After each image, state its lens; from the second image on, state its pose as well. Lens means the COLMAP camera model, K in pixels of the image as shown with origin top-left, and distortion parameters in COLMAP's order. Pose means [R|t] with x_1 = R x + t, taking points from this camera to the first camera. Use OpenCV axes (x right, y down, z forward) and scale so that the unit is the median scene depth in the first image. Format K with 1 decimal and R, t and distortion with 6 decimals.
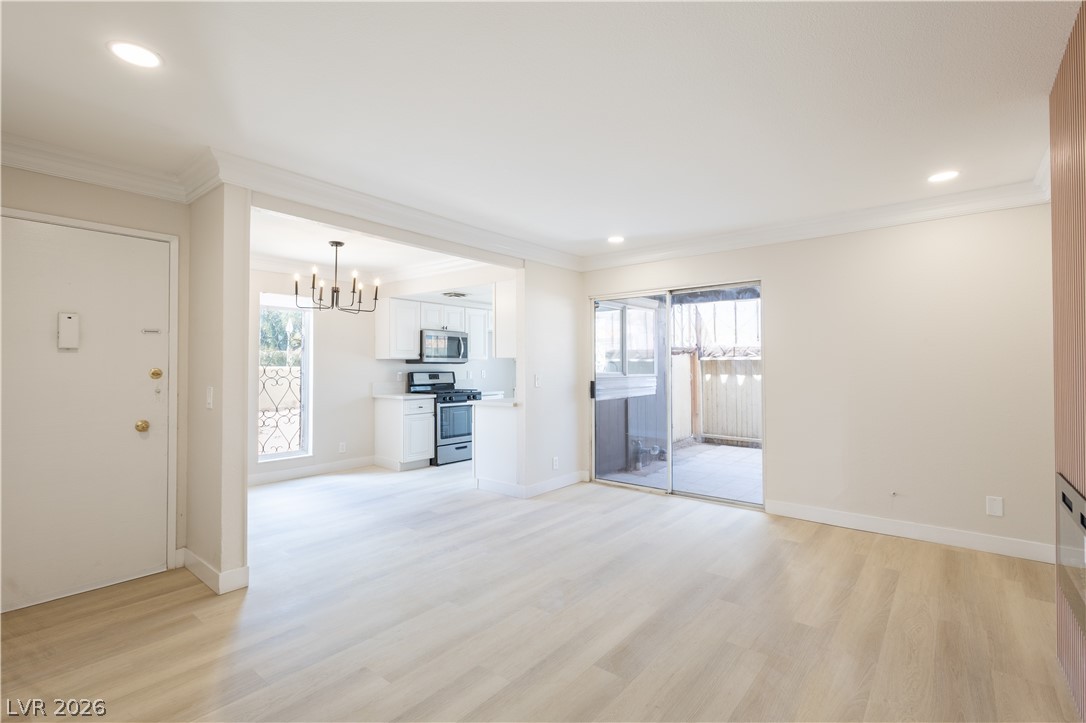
lens RADIAL K [[499.5, 0, 541.6], [0, 499.5, 360.0], [0, 0, 1]] dist [0.003995, -0.001215]
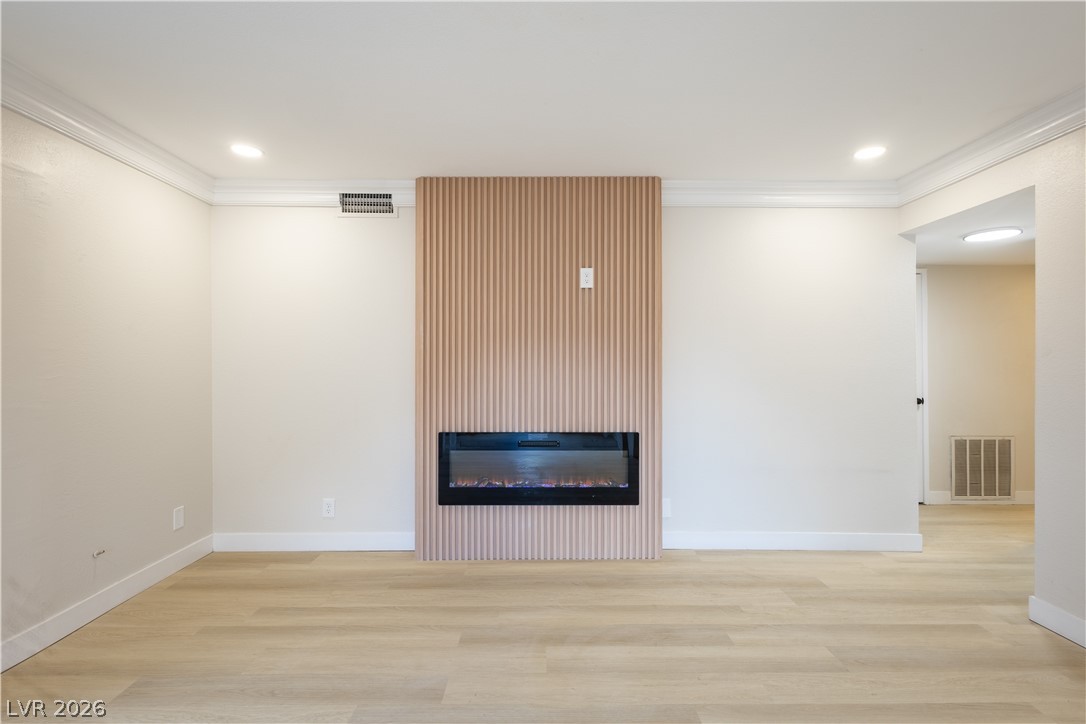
lens RADIAL K [[499.5, 0, 541.2], [0, 499.5, 360.9], [0, 0, 1]] dist [0.003995, -0.001215]
pose [[-0.638809, 0.001374, 0.769364, -0.315412], [-0.007711, 0.999937, -0.008188, 0.015600], [-0.769327, -0.011164, -0.638758, 1.613413]]
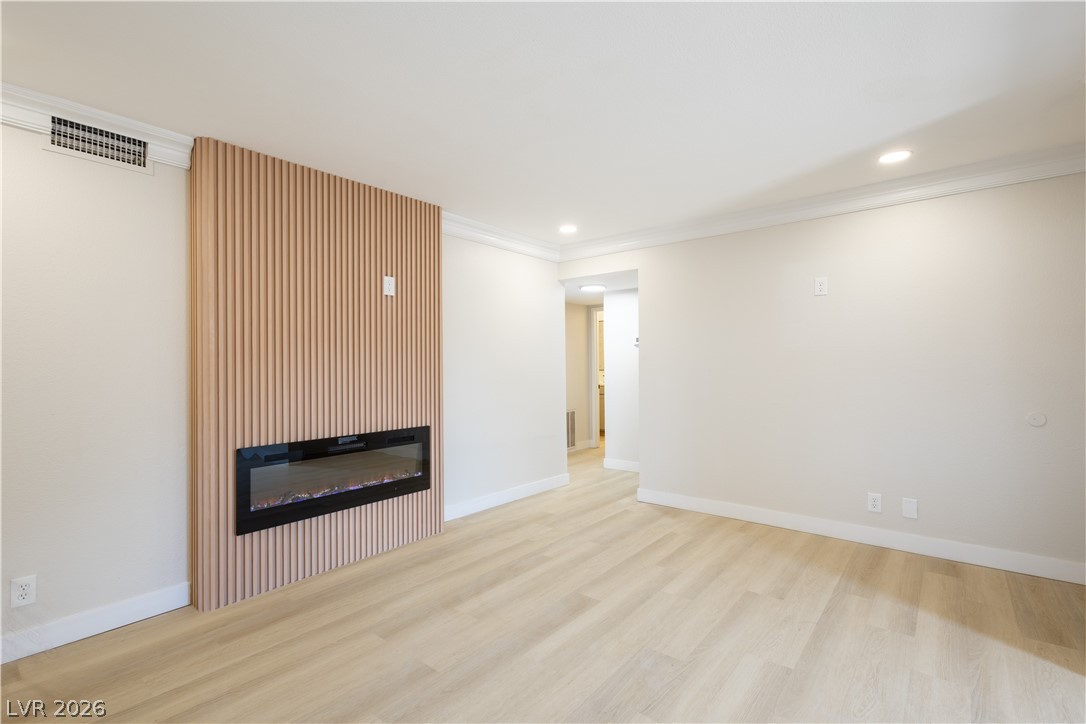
lens RADIAL K [[499.5, 0, 541.5], [0, 499.5, 363.0], [0, 0, 1]] dist [0.003995, -0.001215]
pose [[-0.999950, 0.009857, -0.001411, 0.233326], [0.009876, 0.999850, -0.014259, 0.027694], [0.001270, -0.014272, -0.999897, 2.123701]]
